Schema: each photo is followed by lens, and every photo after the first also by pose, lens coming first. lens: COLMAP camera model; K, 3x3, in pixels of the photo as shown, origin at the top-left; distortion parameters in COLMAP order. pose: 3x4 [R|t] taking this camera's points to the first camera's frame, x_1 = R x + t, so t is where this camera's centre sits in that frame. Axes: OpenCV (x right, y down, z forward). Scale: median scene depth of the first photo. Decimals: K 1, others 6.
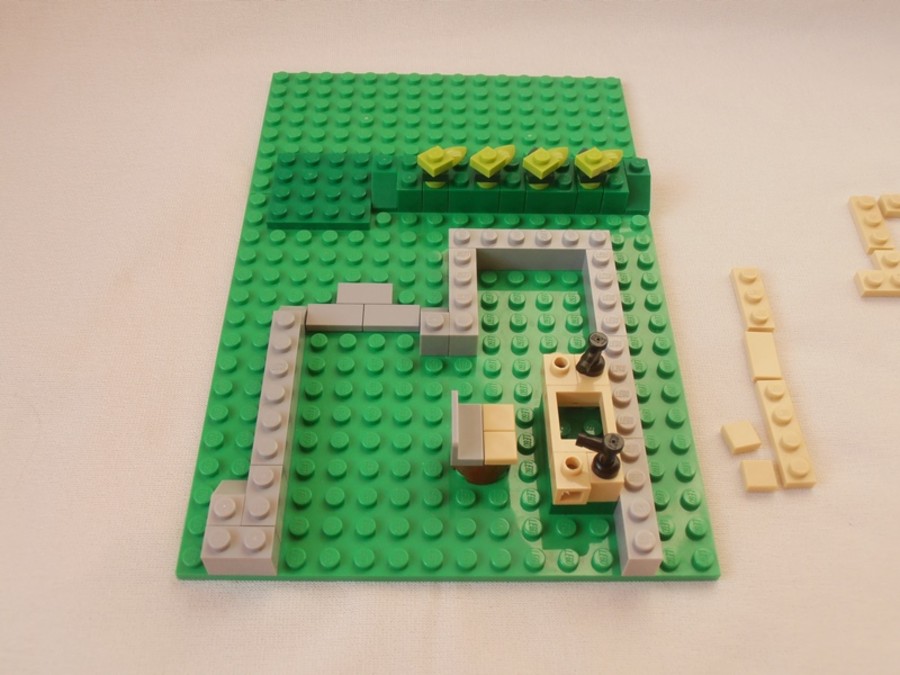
lens RADIAL K [[896.3, 0, 450.0], [0, 896.3, 337.5], [0, 0, 1]] dist [-0.051976, 0.013864]
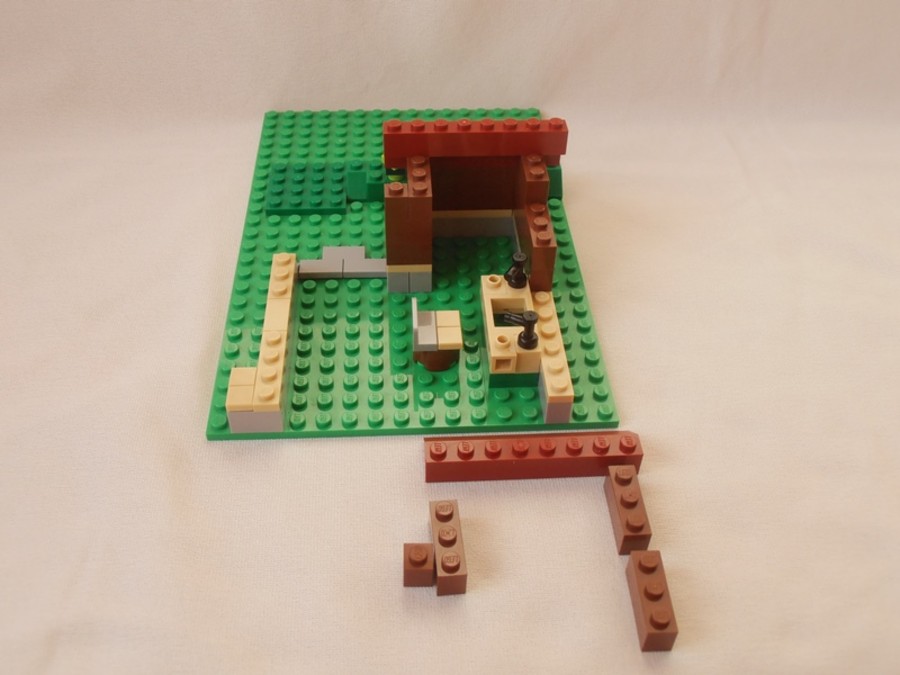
lens RADIAL K [[896.3, 0, 450.0], [0, 896.3, 337.5], [0, 0, 1]] dist [-0.051976, 0.013864]
pose [[0.998640, -0.035734, 0.037967, 0.004466], [0.040763, 0.989135, -0.141242, 0.246330], [-0.032507, 0.142598, 0.989247, -0.254373]]
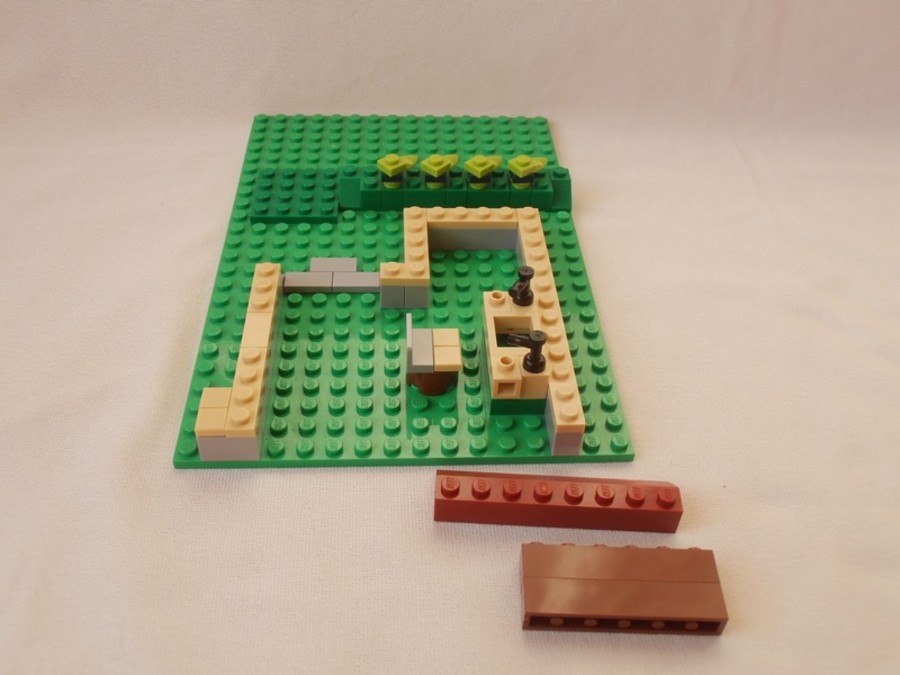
lens RADIAL K [[896.3, 0, 450.0], [0, 896.3, 337.5], [0, 0, 1]] dist [-0.051976, 0.013864]
pose [[0.999010, -0.018825, 0.040314, 0.008990], [0.025330, 0.985549, -0.167487, 0.235086], [-0.036578, 0.168342, 0.985050, -0.150864]]
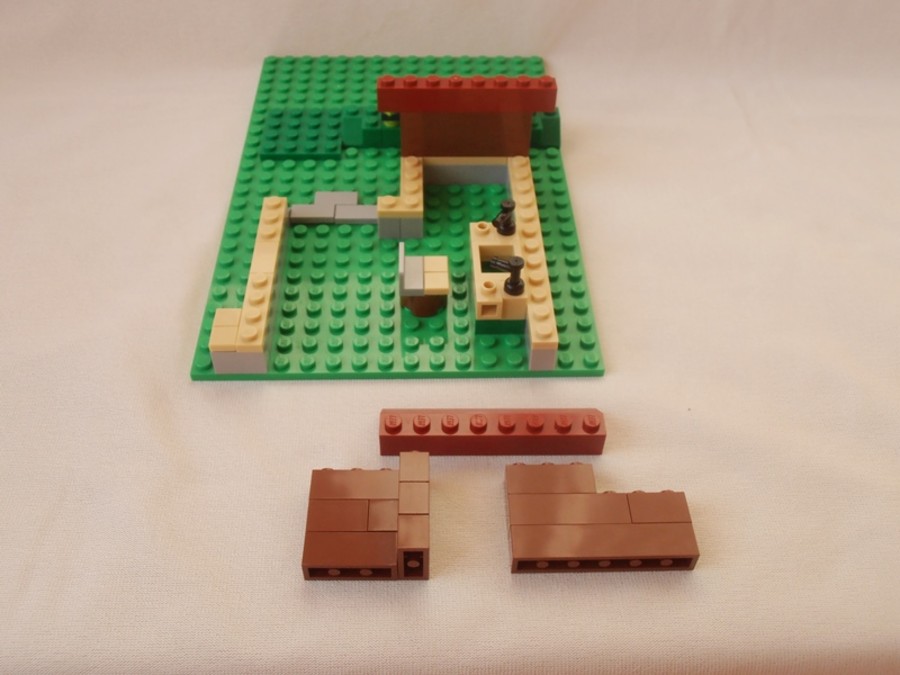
lens RADIAL K [[896.3, 0, 450.0], [0, 896.3, 337.5], [0, 0, 1]] dist [-0.051976, 0.013864]
pose [[0.999736, -0.018994, 0.012935, 0.045228], [0.020194, 0.994780, -0.100024, 0.266049], [-0.010967, 0.100259, 0.994901, -0.247168]]
